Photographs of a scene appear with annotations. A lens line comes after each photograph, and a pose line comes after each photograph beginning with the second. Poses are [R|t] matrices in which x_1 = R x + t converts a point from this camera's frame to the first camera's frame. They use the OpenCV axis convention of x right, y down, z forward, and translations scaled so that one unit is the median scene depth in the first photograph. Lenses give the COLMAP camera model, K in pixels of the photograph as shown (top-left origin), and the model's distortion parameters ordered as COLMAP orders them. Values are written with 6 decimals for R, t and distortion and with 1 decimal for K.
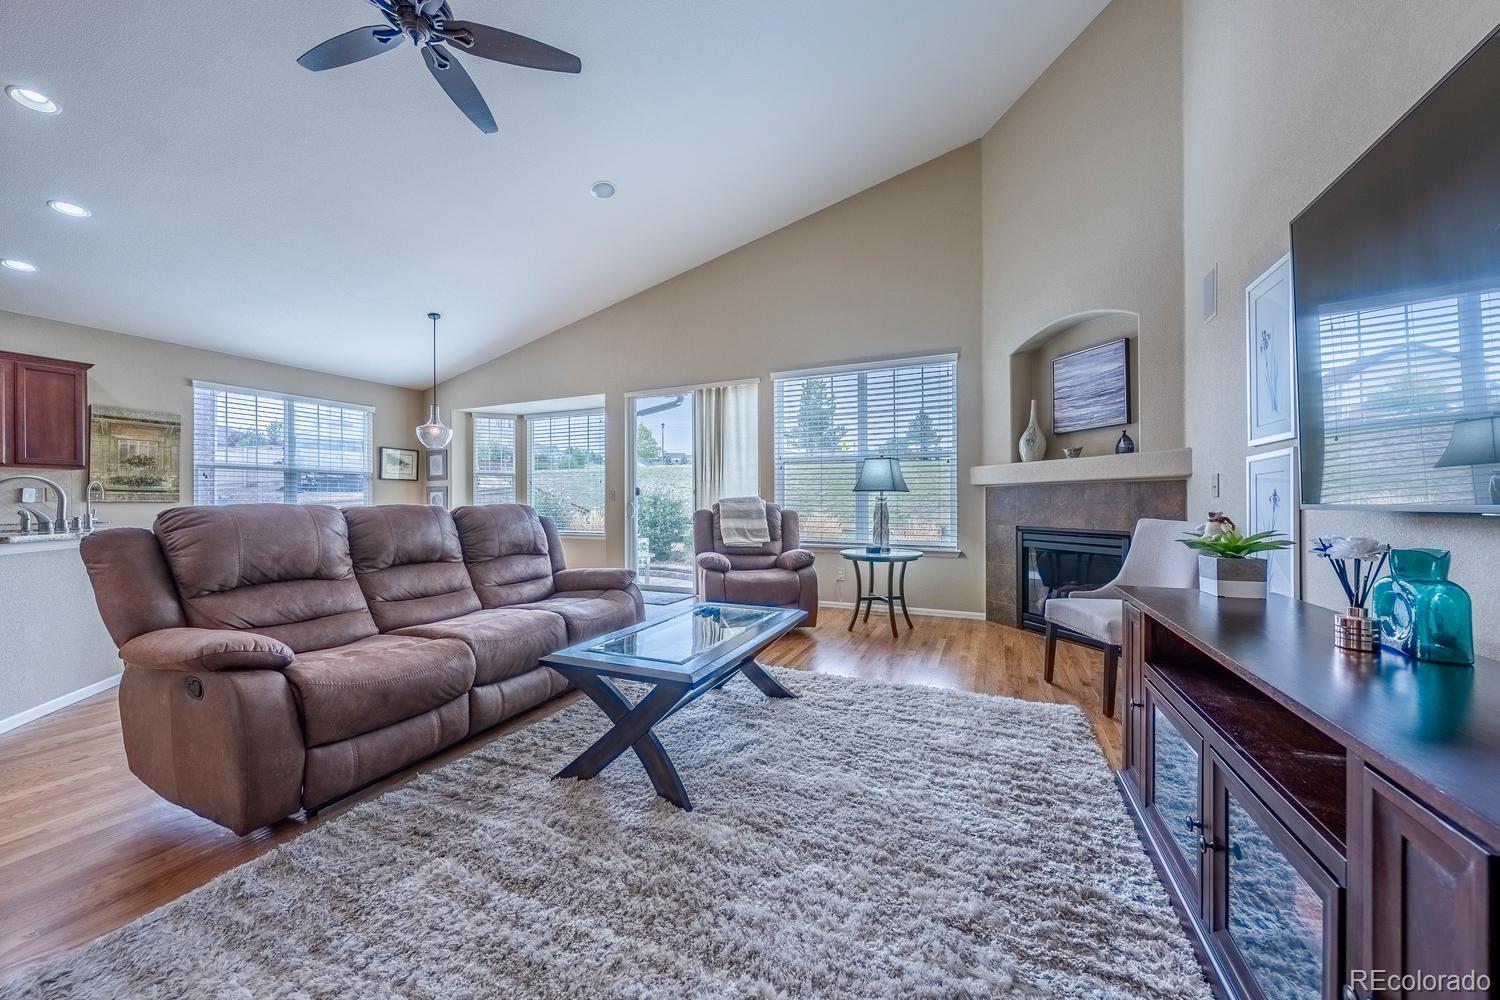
lens RADIAL K [[537.4, 0, 746.0], [0, 537.4, 500.6], [0, 0, 1]] dist [-0.003503, -0.000539]
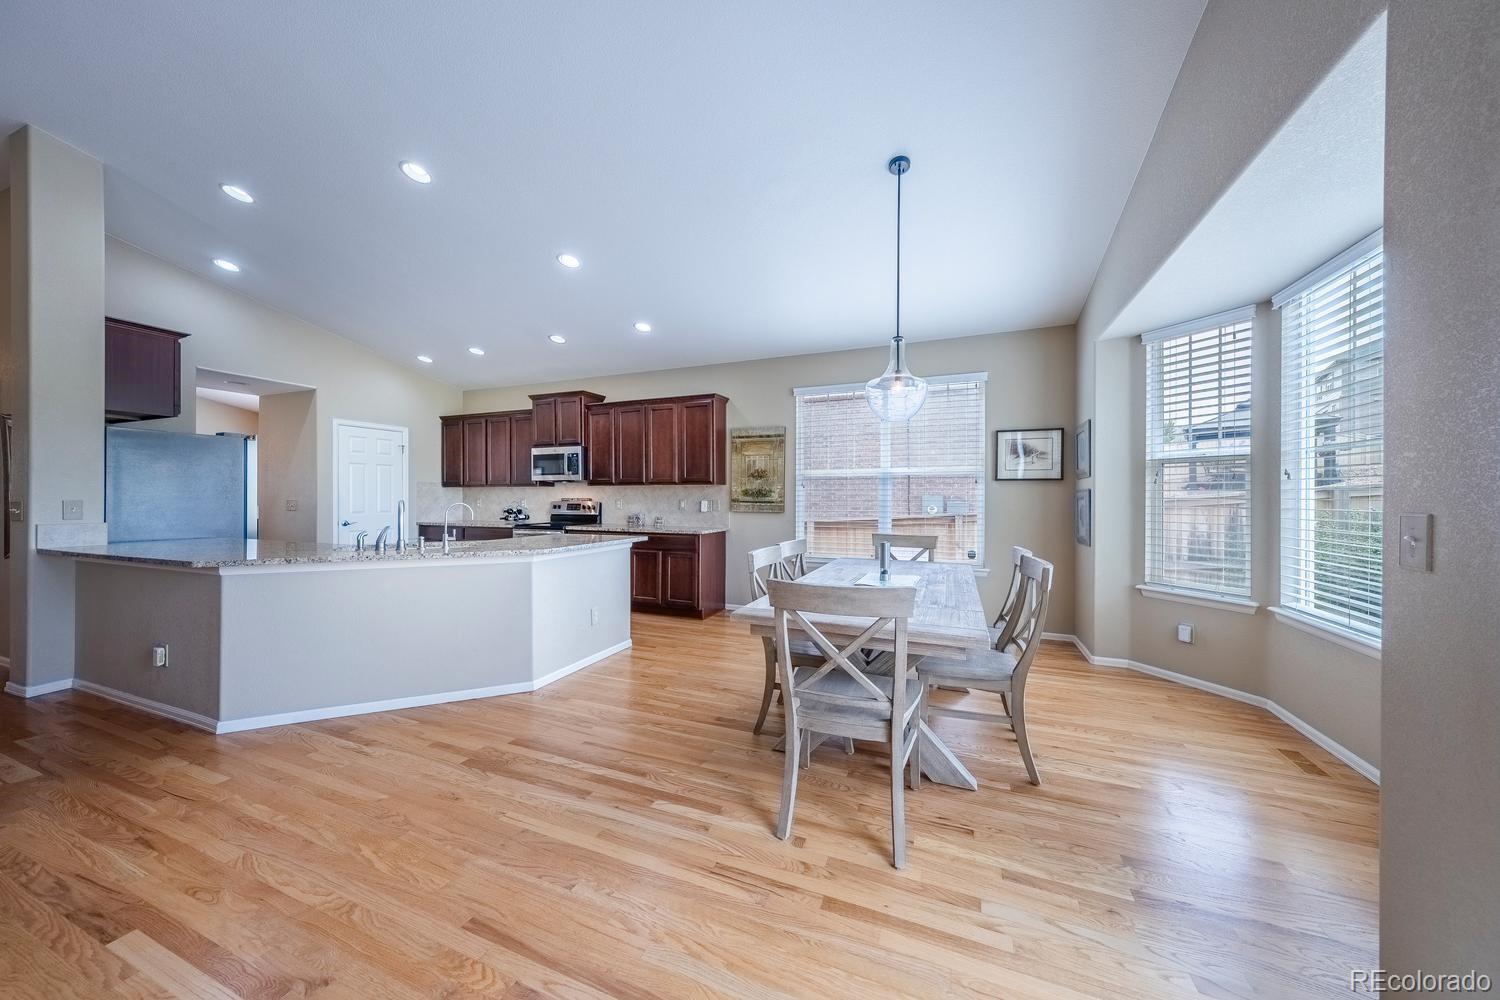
lens RADIAL K [[513.8, 0, 754.2], [0, 513.8, 499.4], [0, 0, 1]] dist [-0.005347, 0.000146]
pose [[0.045436, 0.005674, -0.998951, -0.111197], [0.003799, 0.999976, 0.005853, -0.033689], [0.998960, -0.004061, 0.045413, 1.088408]]
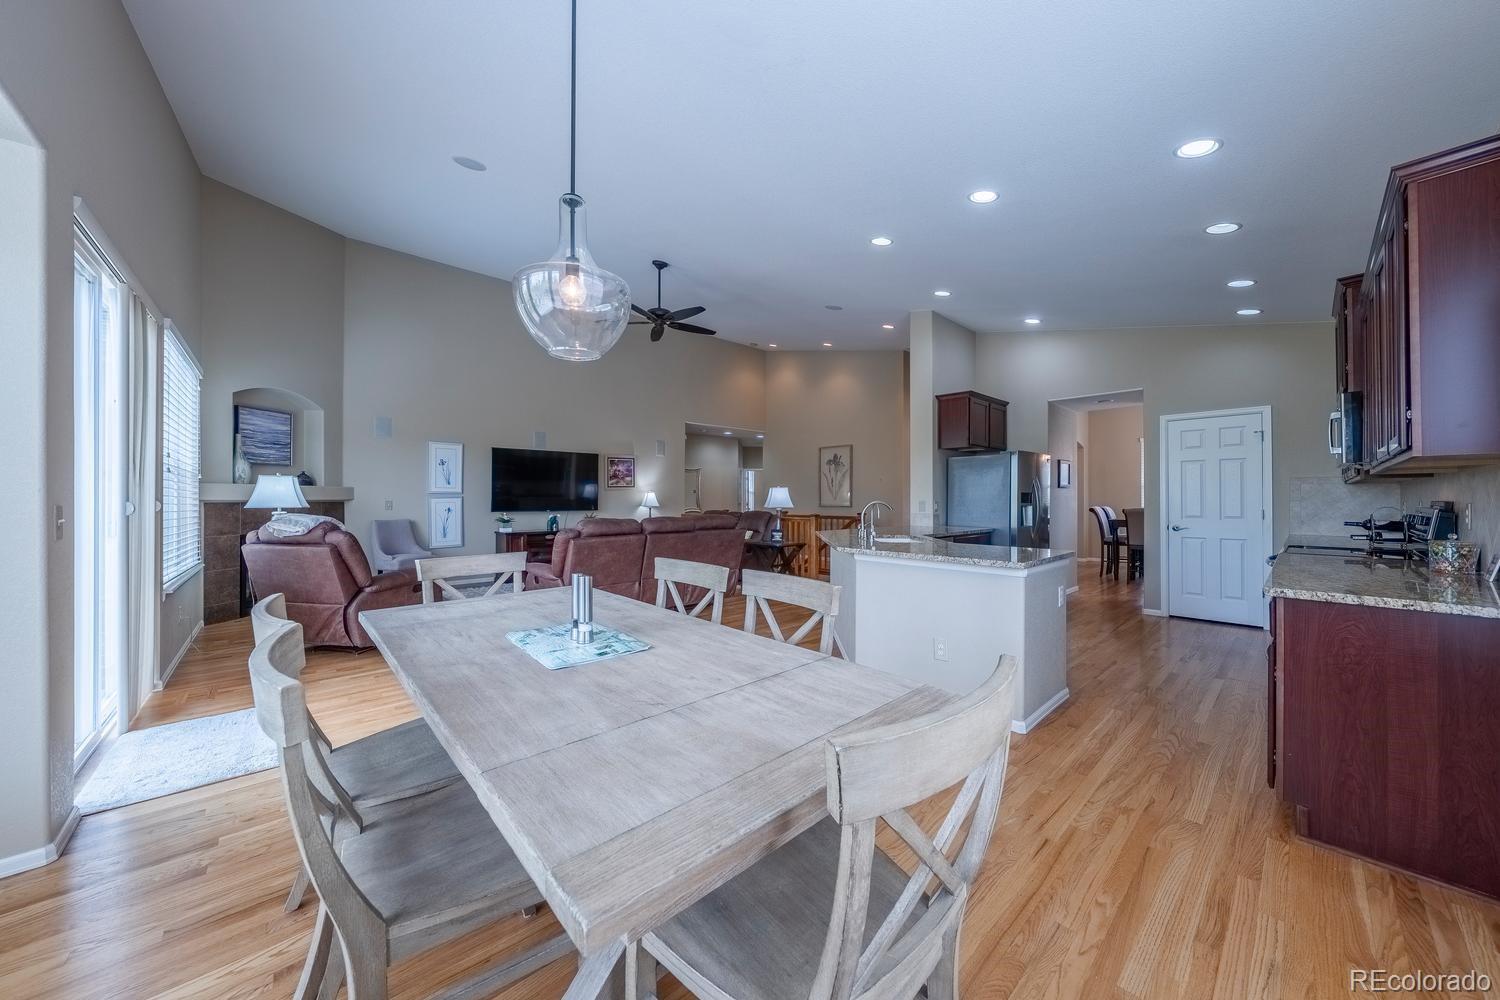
lens RADIAL K [[513.8, 0, 757.3], [0, 513.8, 494.6], [0, 0, 1]] dist [-0.005347, 0.000146]
pose [[-0.922821, 0.004245, 0.385205, -1.007165], [-0.001124, 0.999905, -0.013711, -0.029458], [-0.385226, -0.013086, -0.922729, 1.570993]]
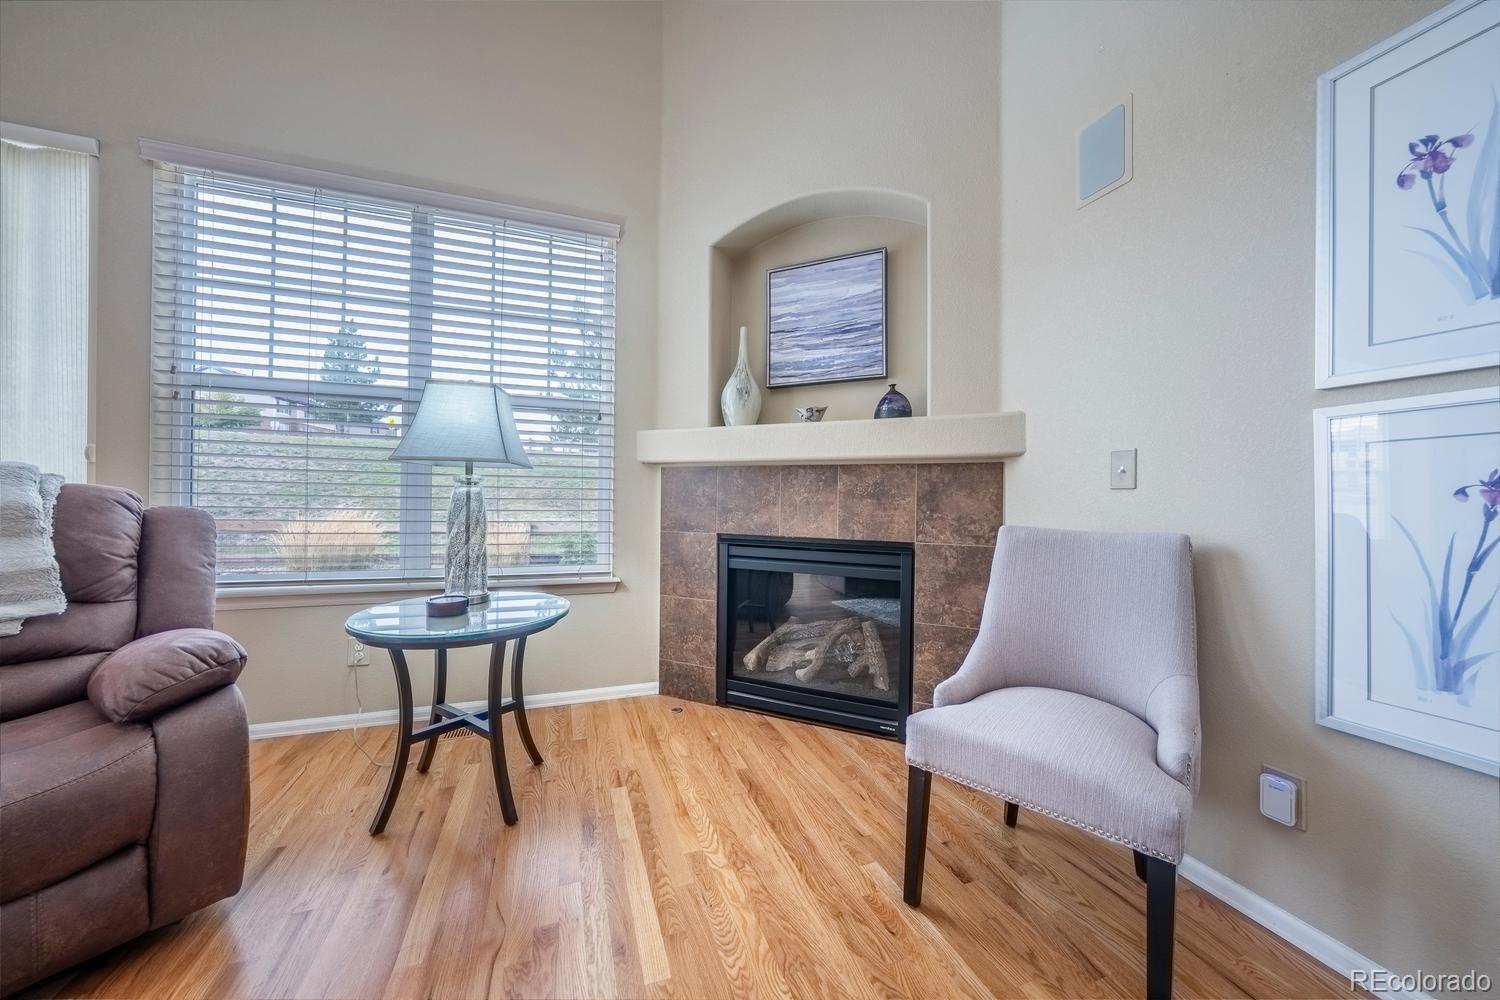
lens RADIAL K [[513.8, 0, 746.6], [0, 513.8, 493.7], [0, 0, 1]] dist [-0.005347, 0.000146]
pose [[0.703590, 0.014517, 0.710458, 0.117224], [-0.016774, 0.999852, -0.003819, 0.004956], [-0.710408, -0.009230, 0.703730, 0.557807]]
